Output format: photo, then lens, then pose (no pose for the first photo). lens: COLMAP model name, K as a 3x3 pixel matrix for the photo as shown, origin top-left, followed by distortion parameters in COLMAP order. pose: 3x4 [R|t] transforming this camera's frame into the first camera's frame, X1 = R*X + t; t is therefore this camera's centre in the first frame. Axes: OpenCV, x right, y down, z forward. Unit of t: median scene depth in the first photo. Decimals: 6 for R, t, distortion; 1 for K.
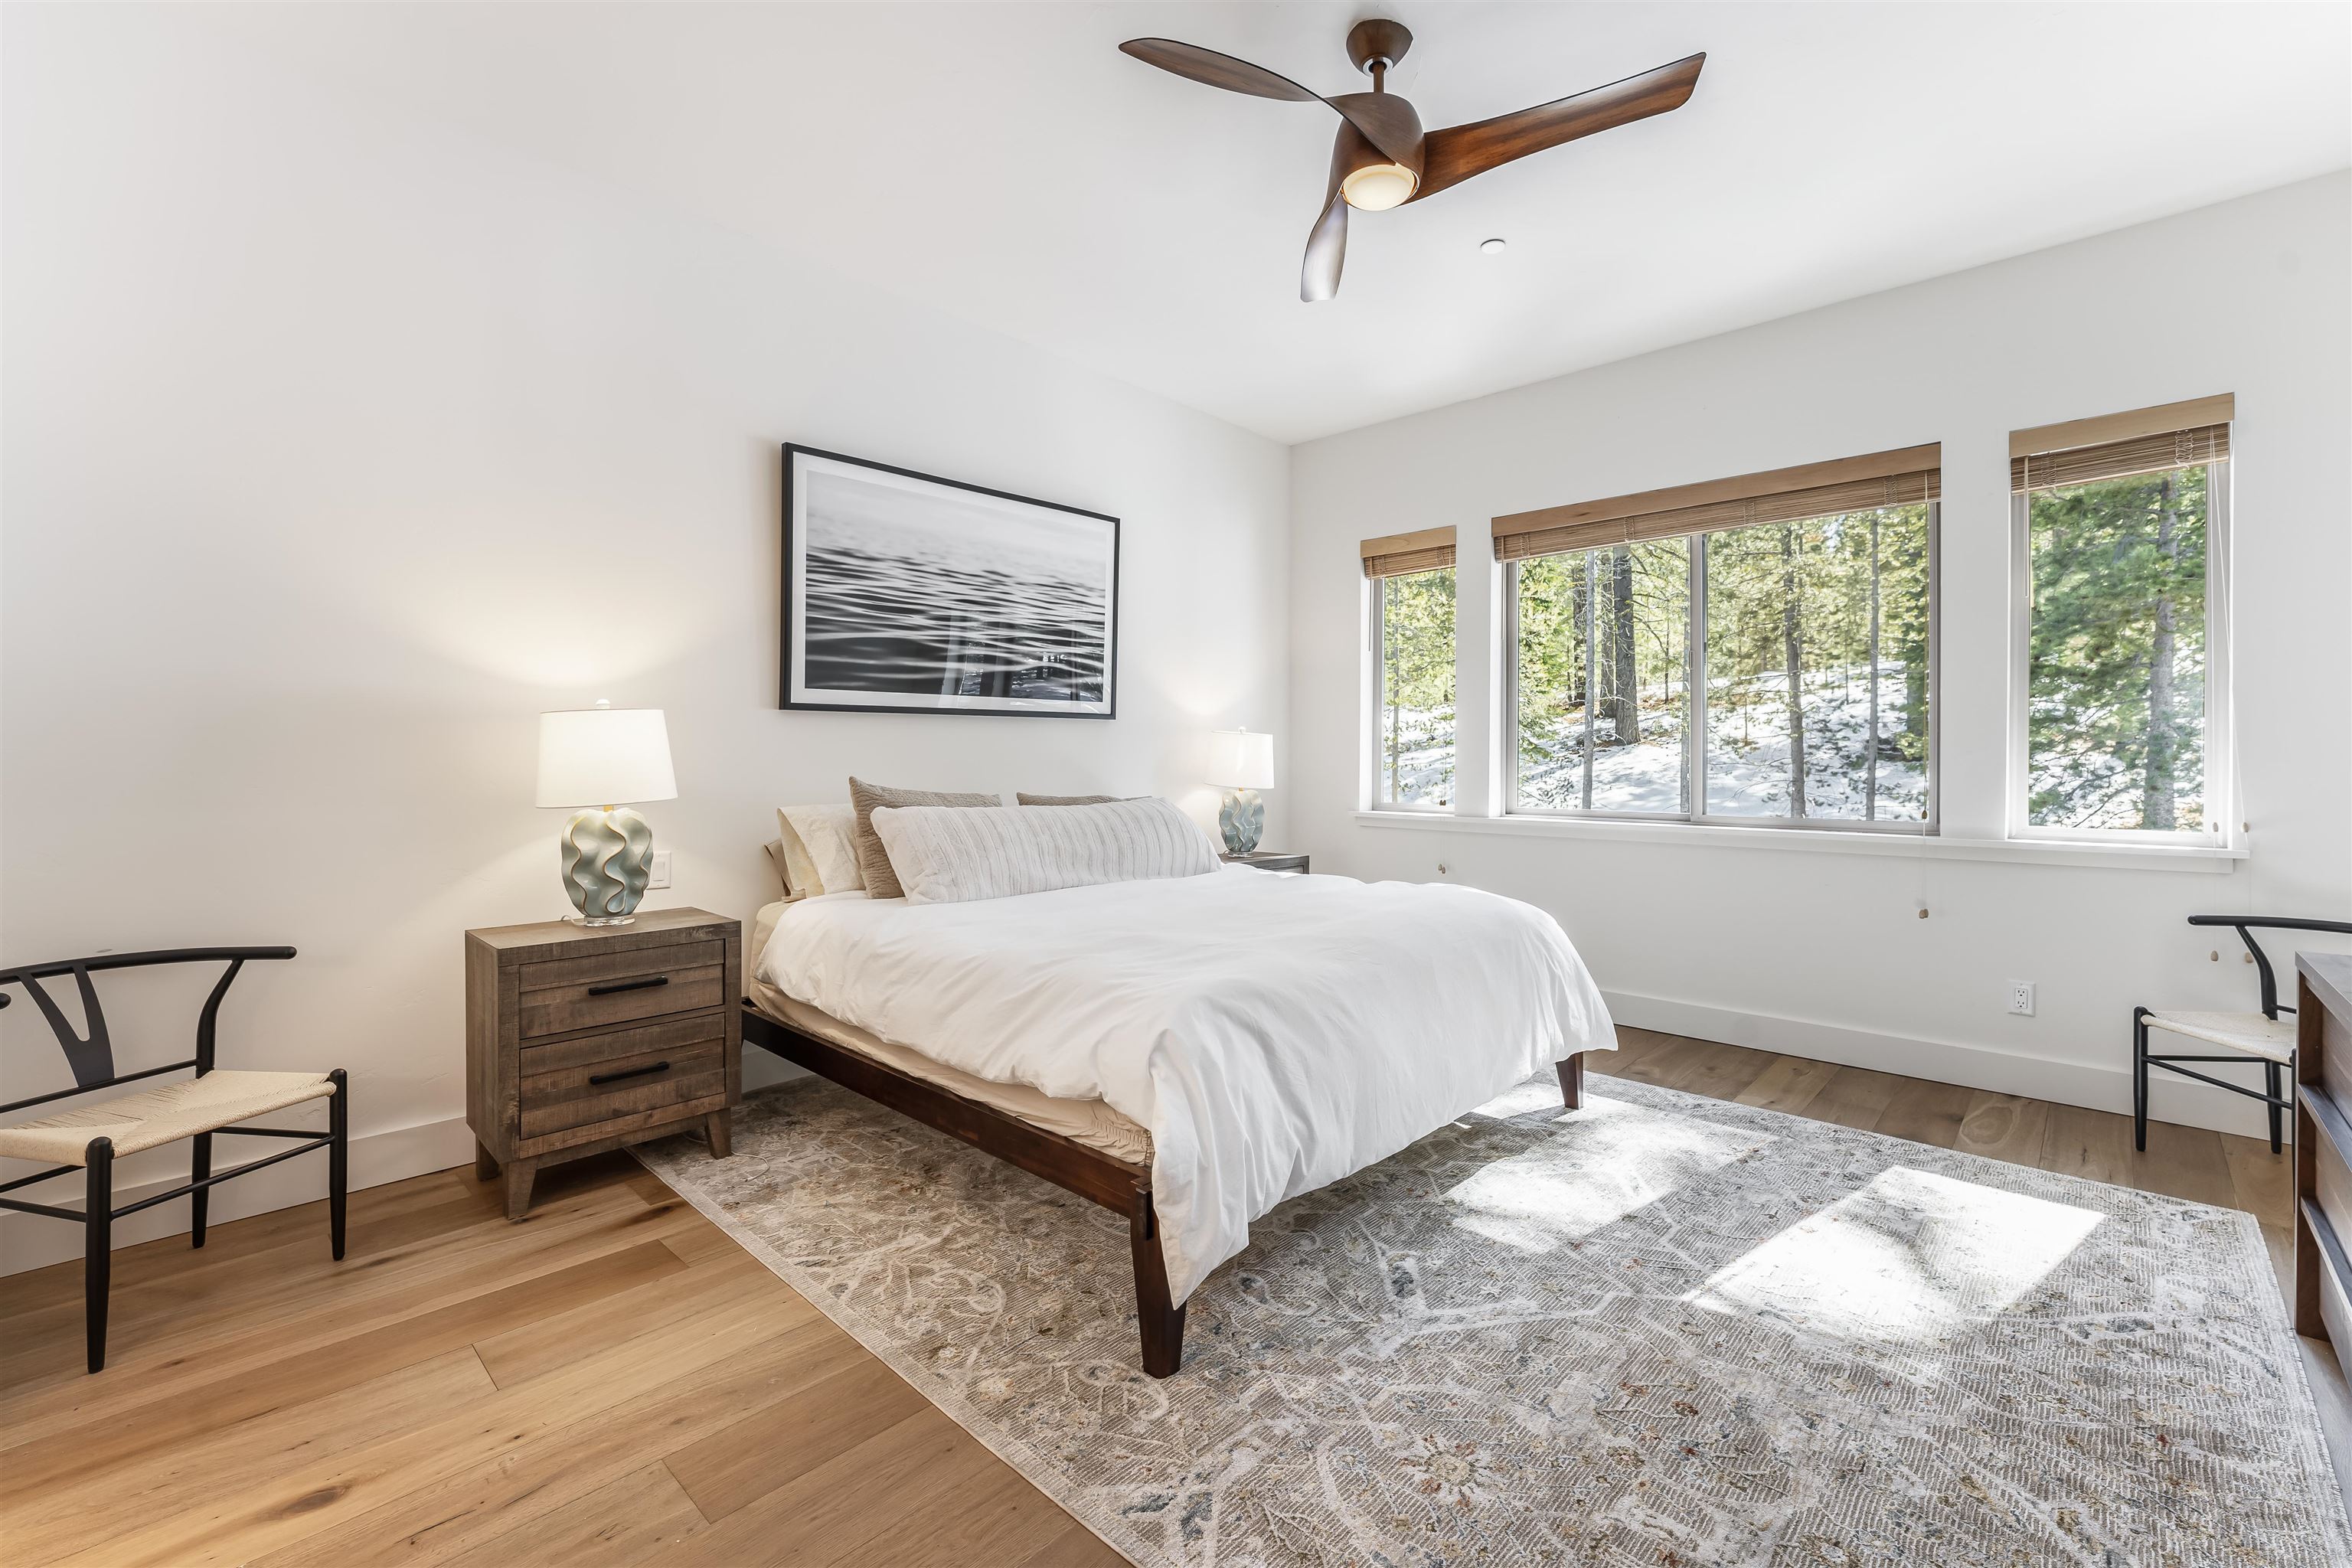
lens RADIAL K [[992.6, 0, 1176.0], [0, 992.6, 784.0], [0, 0, 1]] dist [-0.000973, -0.000225]
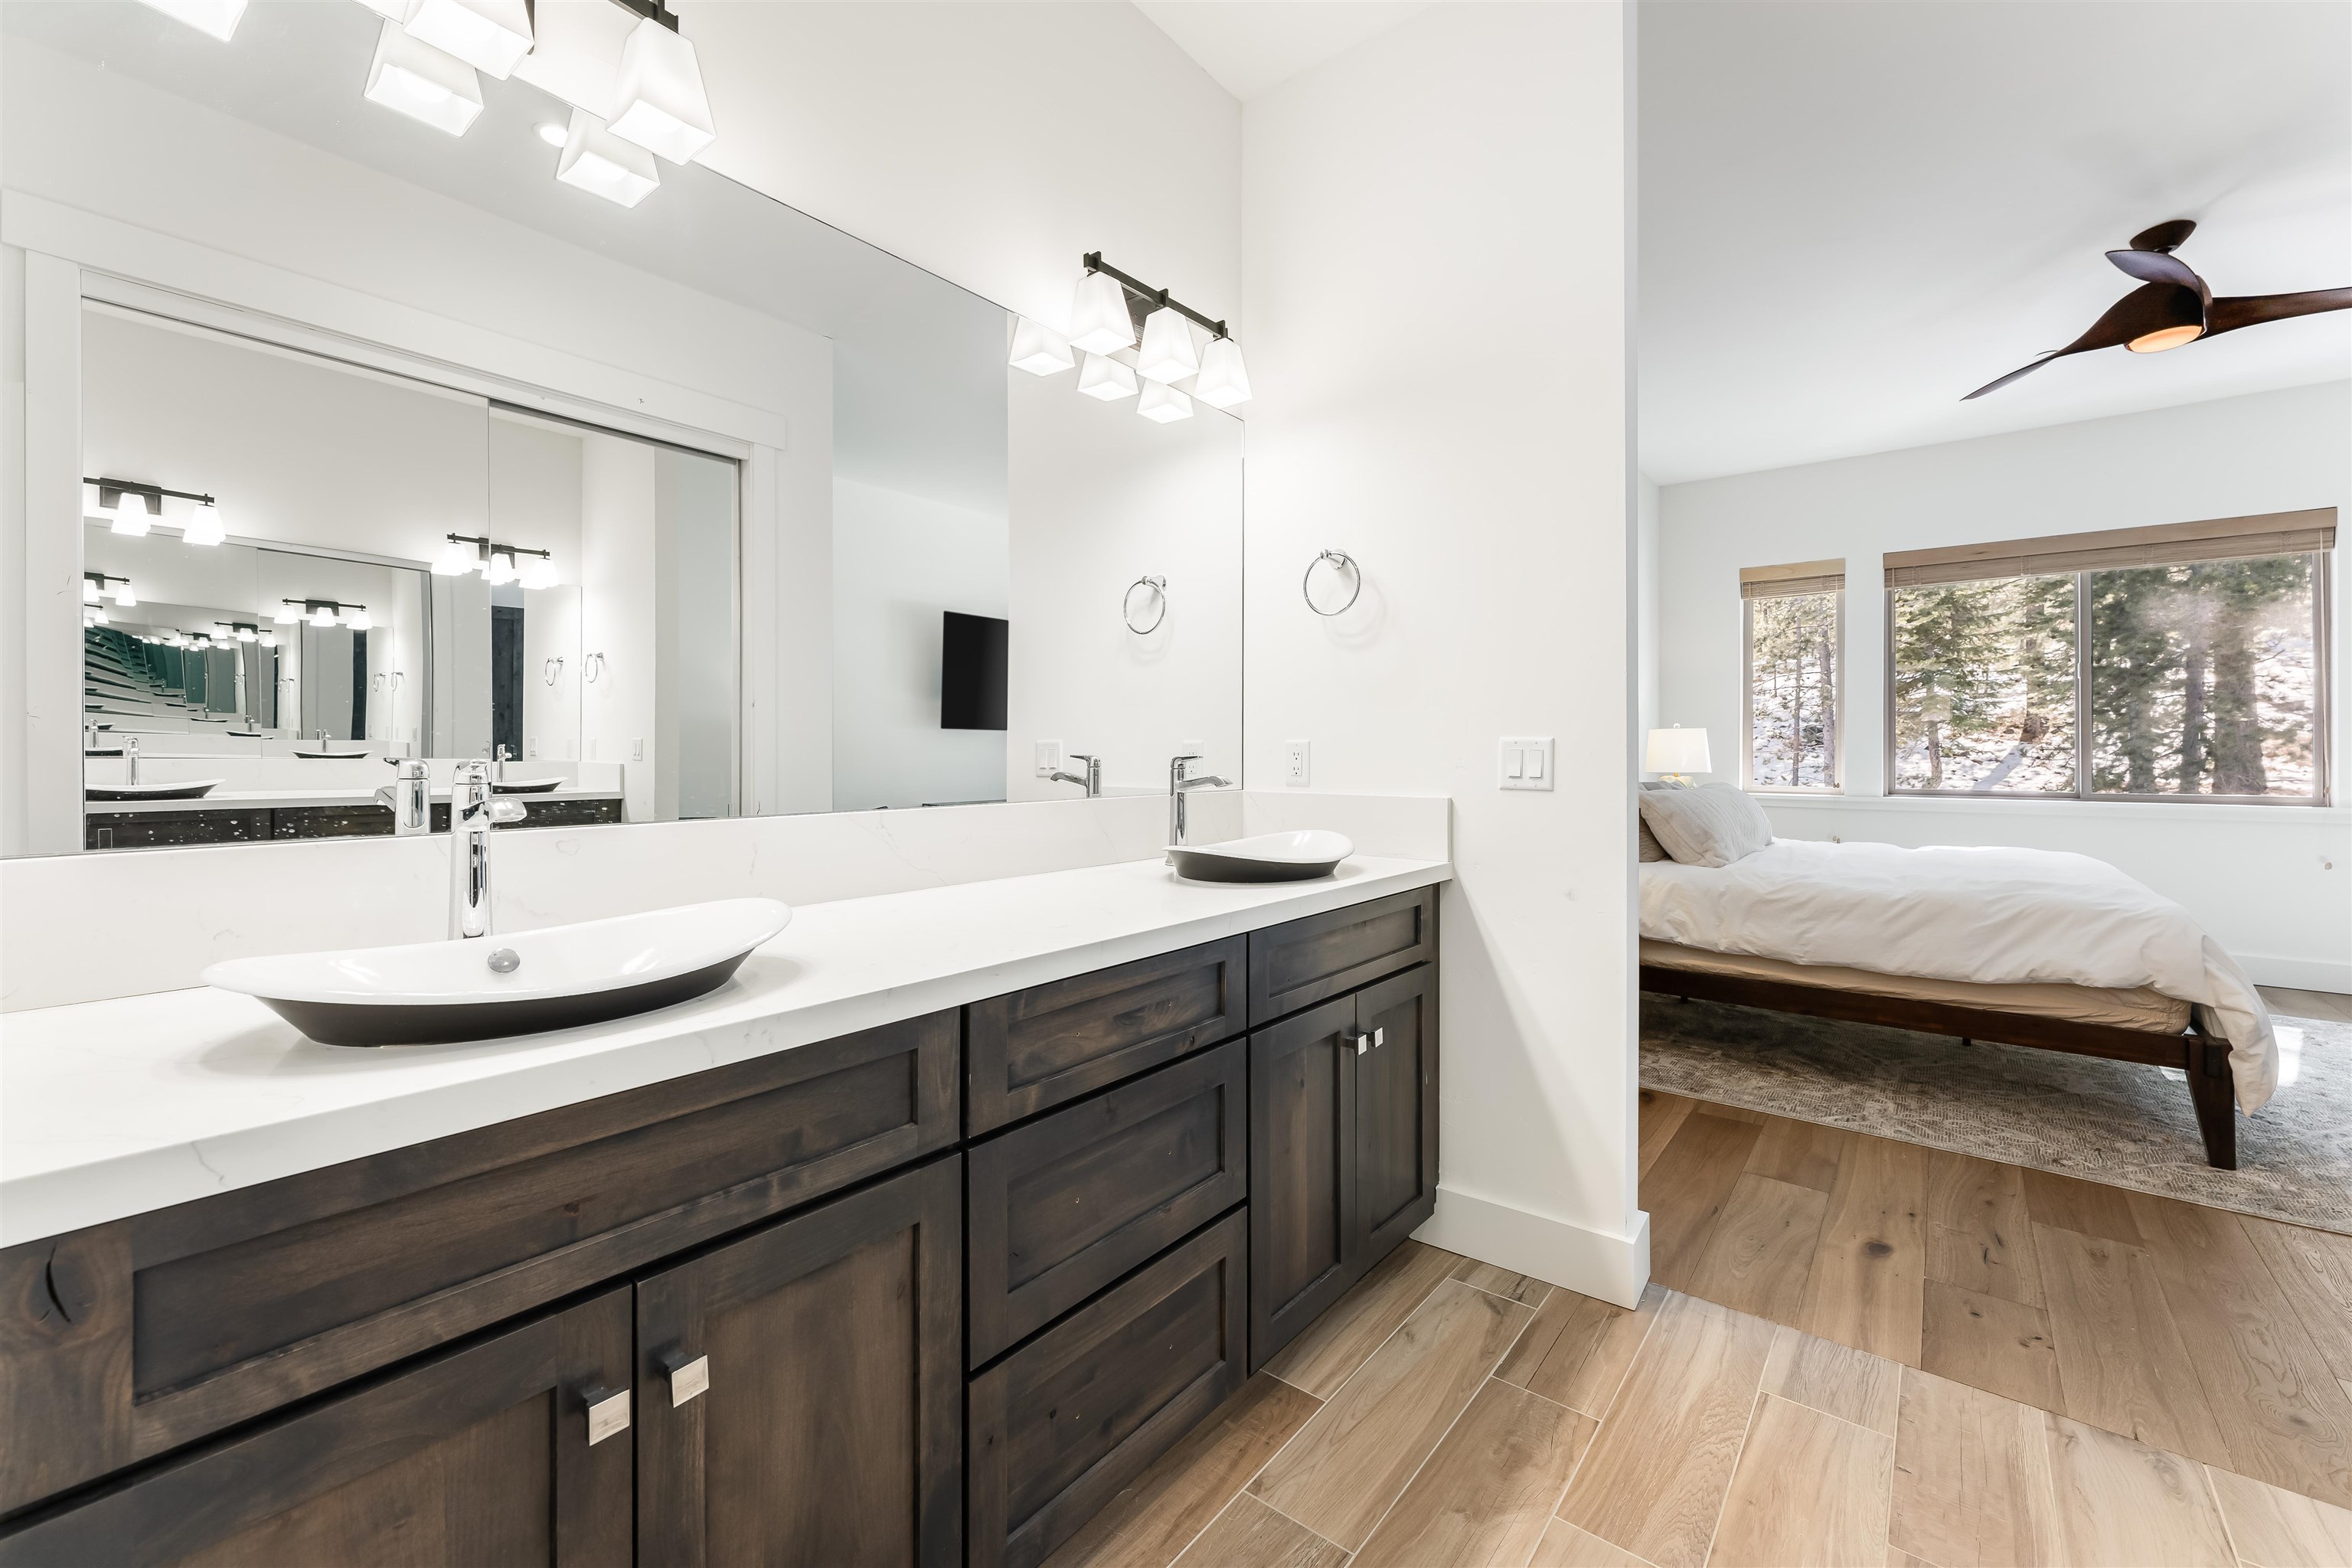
lens RADIAL K [[959.4, 0, 1176.0], [0, 959.4, 784.0], [0, 0, 1]] dist [0.002416, 0.000281]
pose [[0.996999, -0.007899, 0.077012, -1.300587], [0.007324, 0.999943, 0.007745, 0.002039], [-0.077069, -0.007158, 0.997000, -0.233451]]
